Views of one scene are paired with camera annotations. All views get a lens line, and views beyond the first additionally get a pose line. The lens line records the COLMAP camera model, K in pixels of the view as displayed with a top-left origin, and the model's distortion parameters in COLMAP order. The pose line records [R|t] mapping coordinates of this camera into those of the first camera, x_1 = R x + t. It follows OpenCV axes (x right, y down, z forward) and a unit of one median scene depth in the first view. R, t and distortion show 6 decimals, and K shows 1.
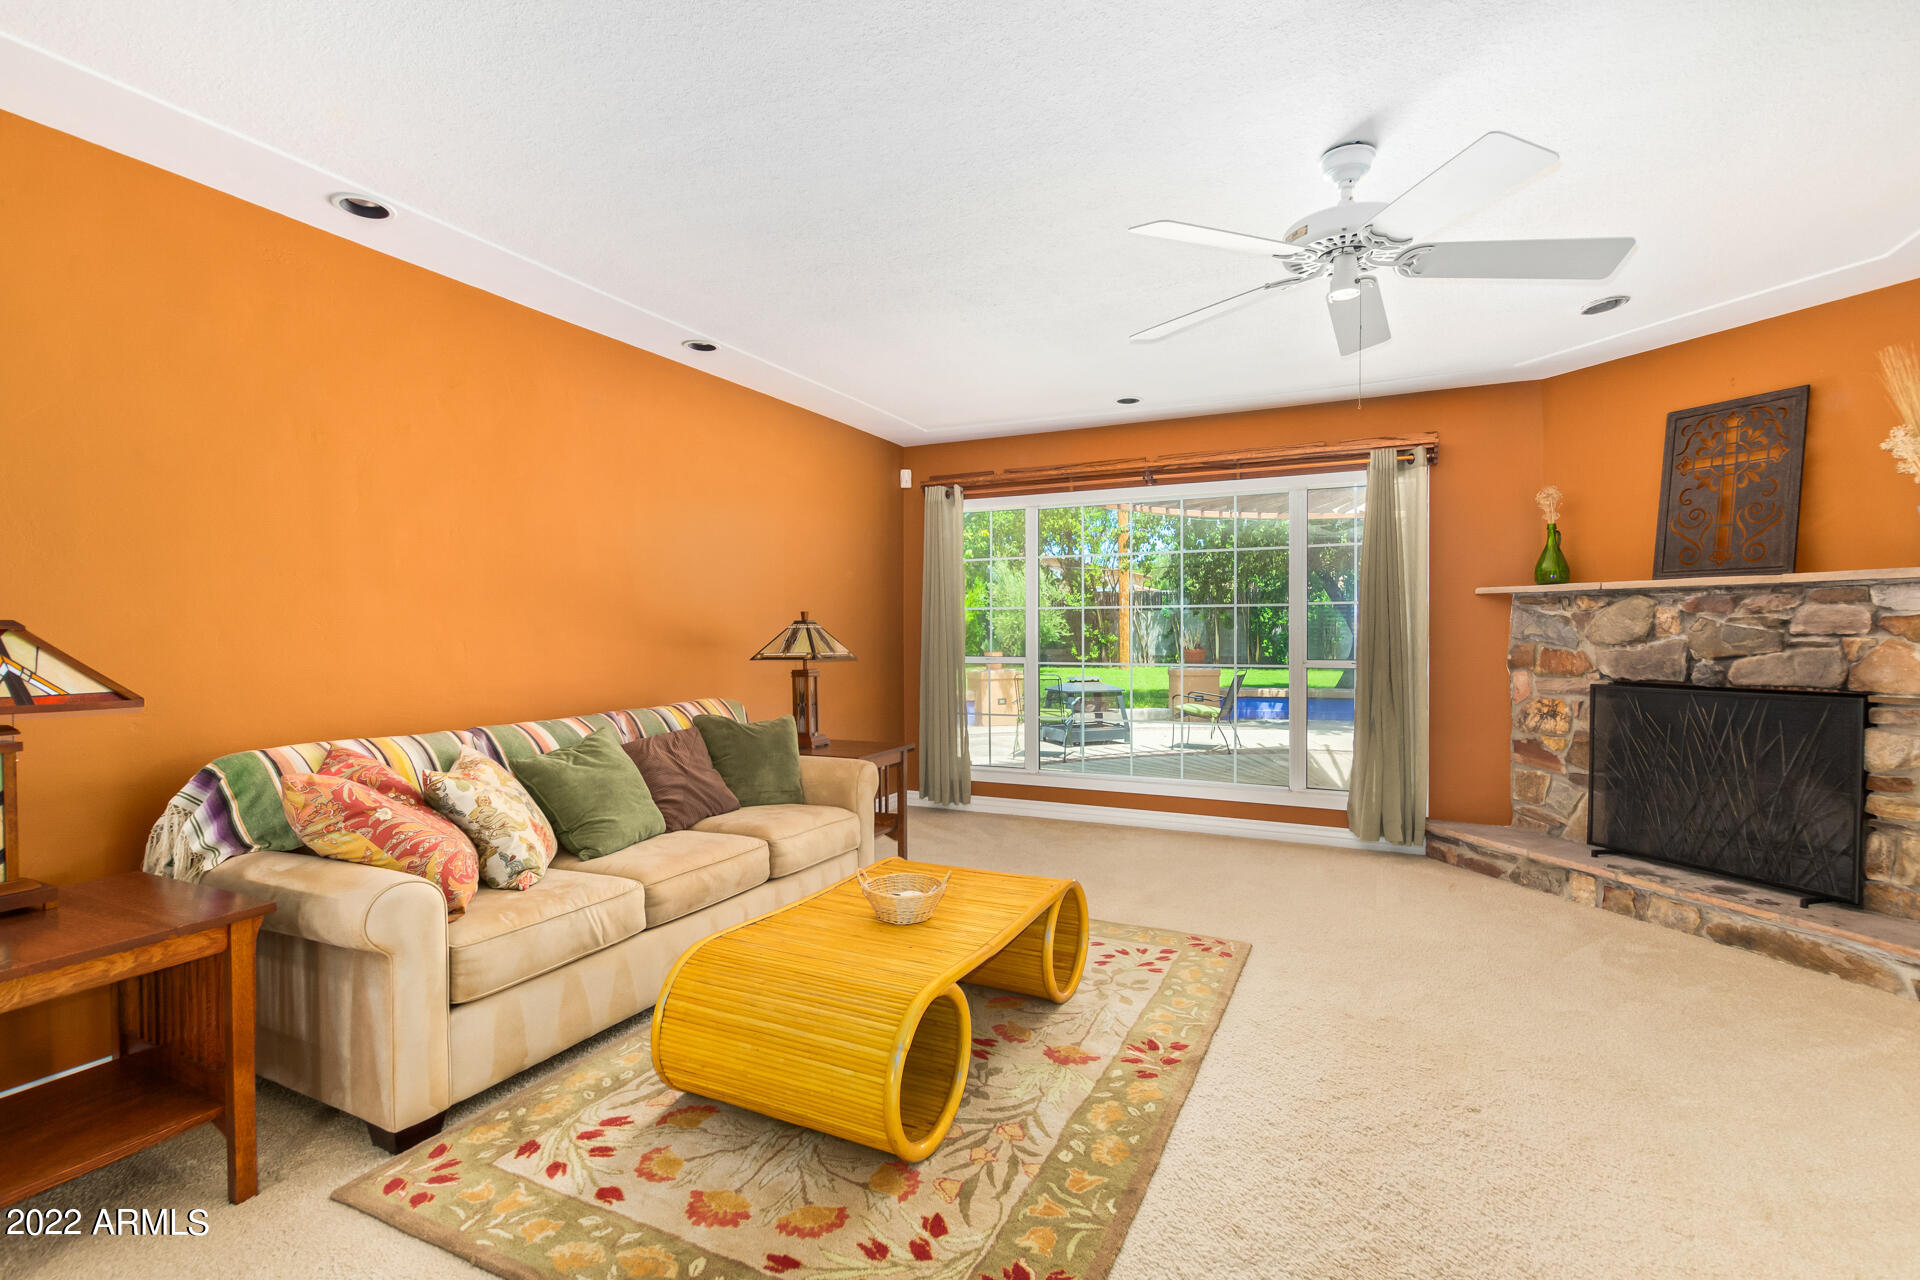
lens RADIAL K [[889.7, 0, 952.7], [0, 889.7, 637.9], [0, 0, 1]] dist [0.001994, -0.001215]
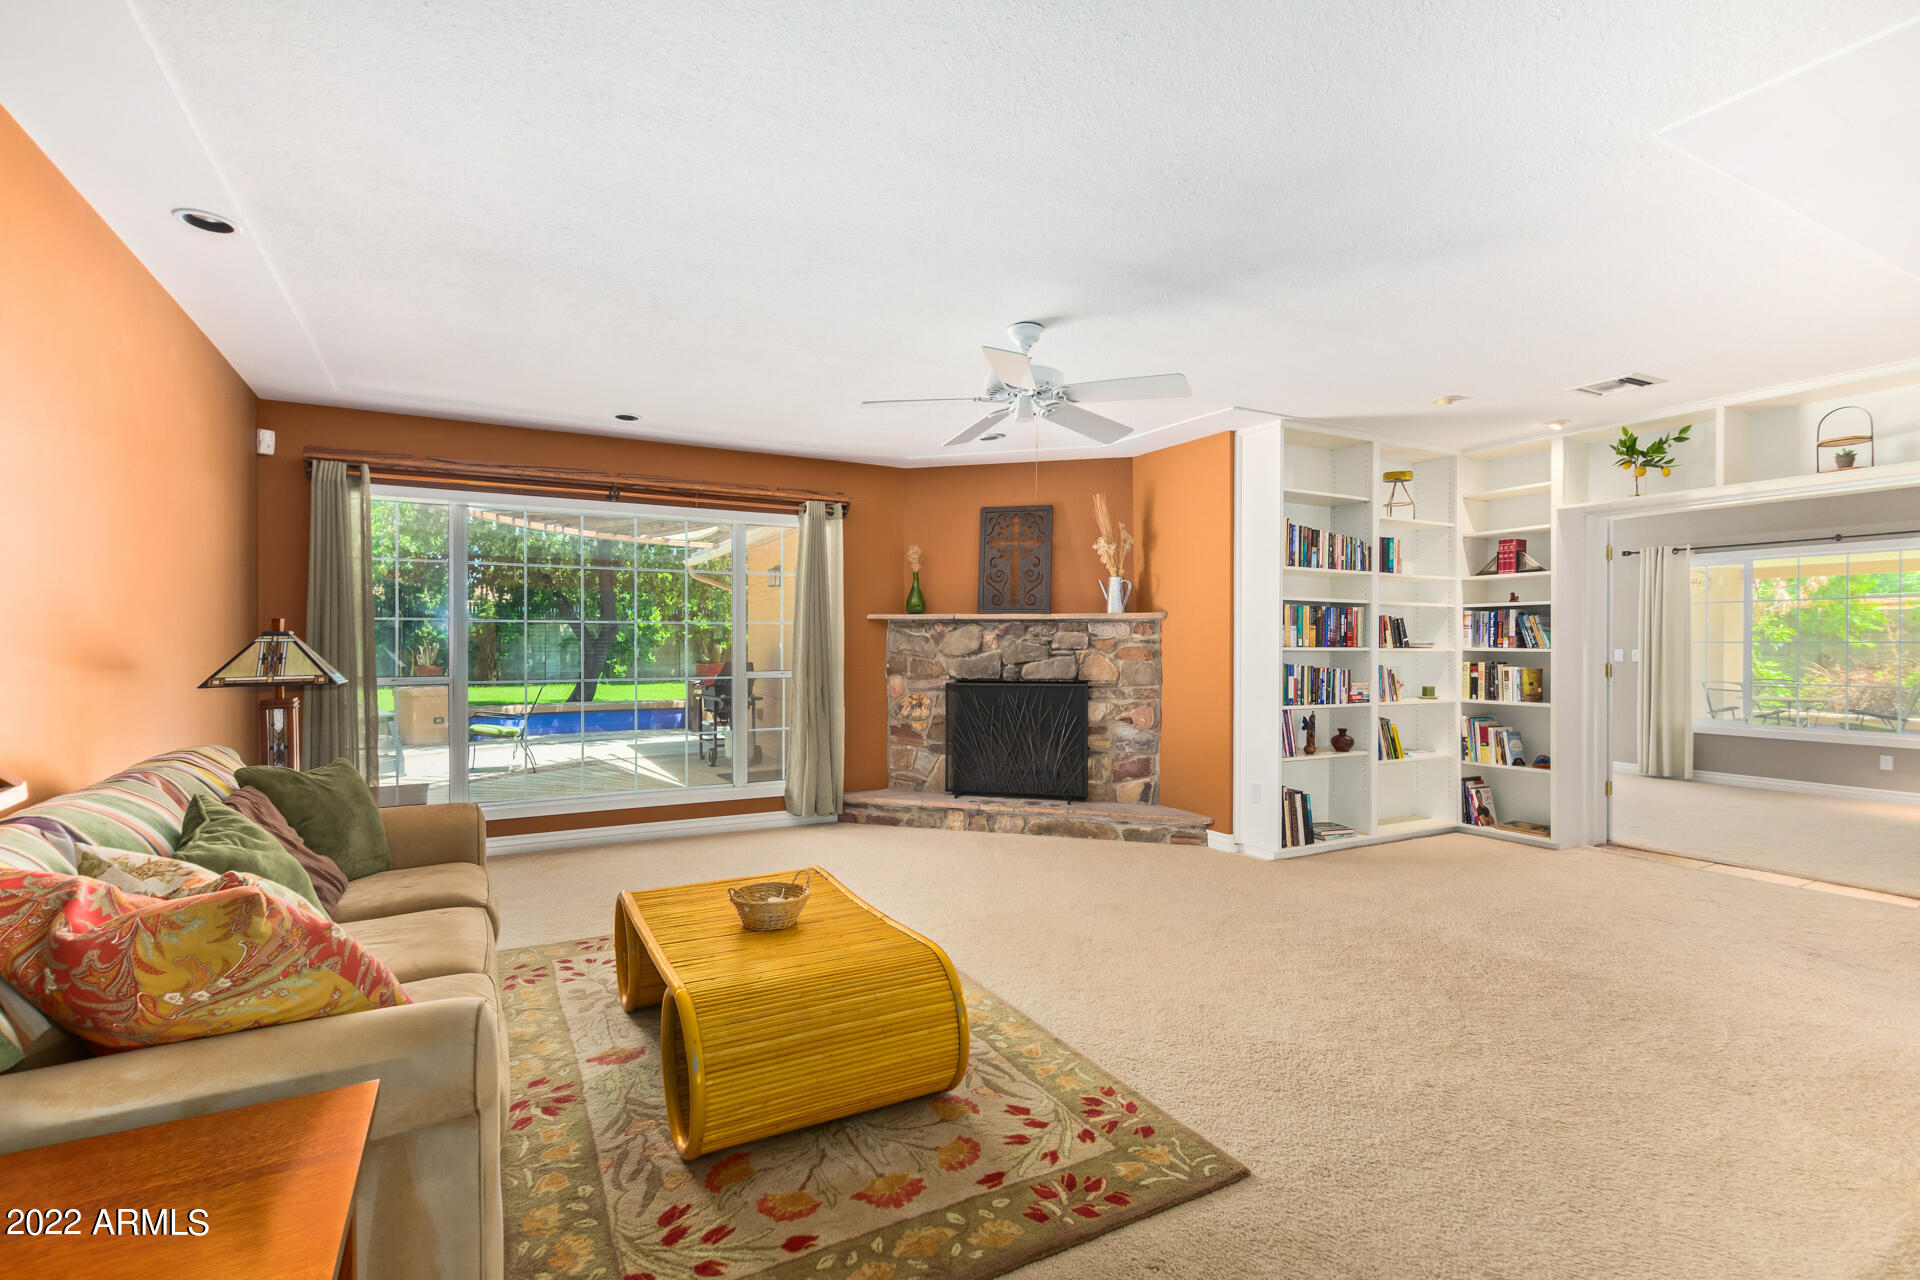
lens RADIAL K [[889.7, 0, 946.8], [0, 889.7, 649.5], [0, 0, 1]] dist [0.001994, -0.001215]
pose [[0.572807, -0.001046, 0.819690, -0.530461], [0.005219, 0.999984, -0.002372, -0.000007], [-0.819674, 0.005637, 0.572803, 0.163185]]
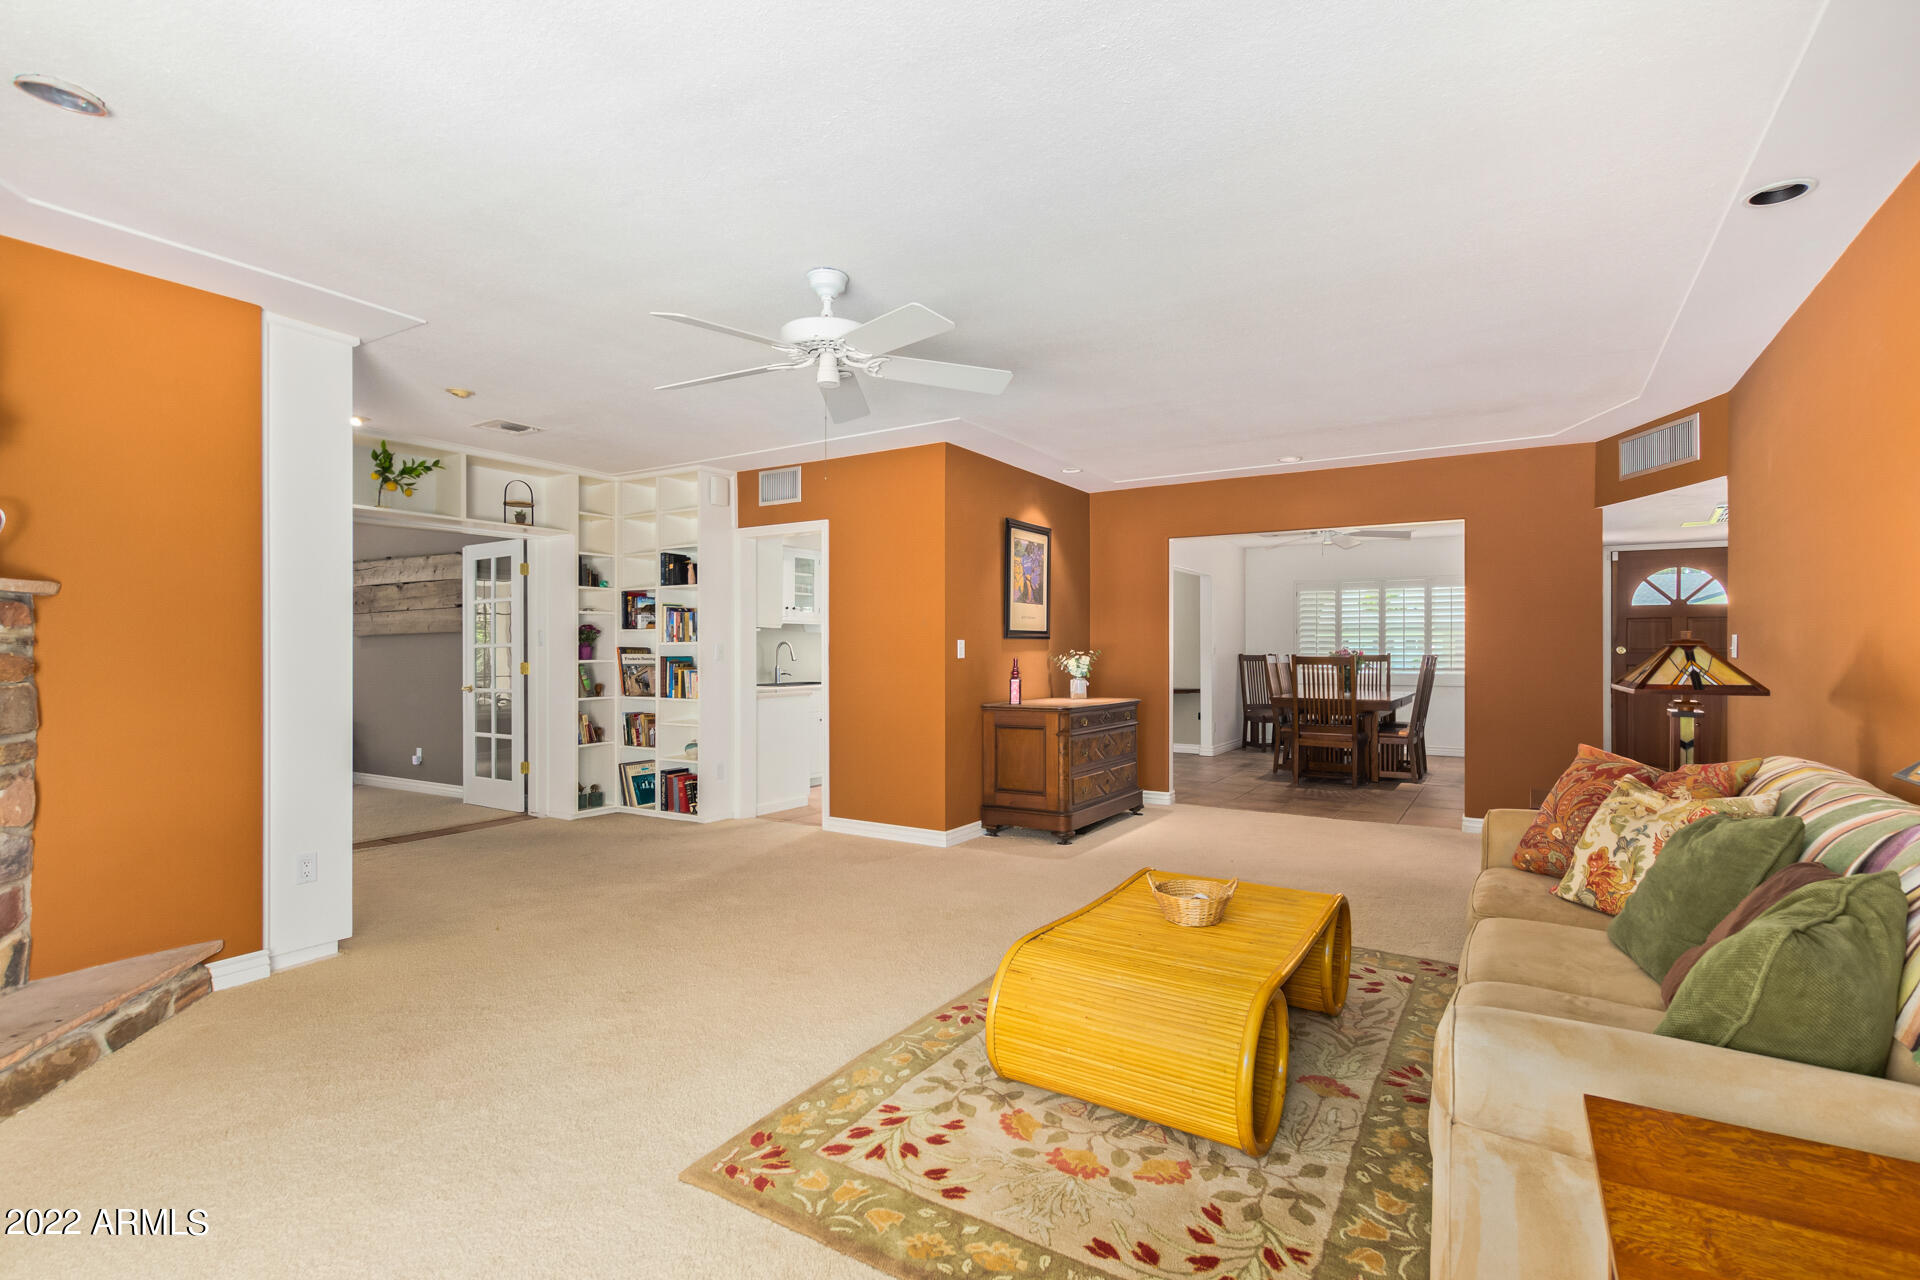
lens RADIAL K [[889.7, 0, 996.6], [0, 889.7, 644.1], [0, 0, 1]] dist [0.001994, -0.001215]
pose [[-0.998241, 0.004560, 0.059113, 0.076386], [0.004896, 0.999973, 0.005537, -0.013072], [-0.059086, 0.005816, -0.998236, 1.400841]]
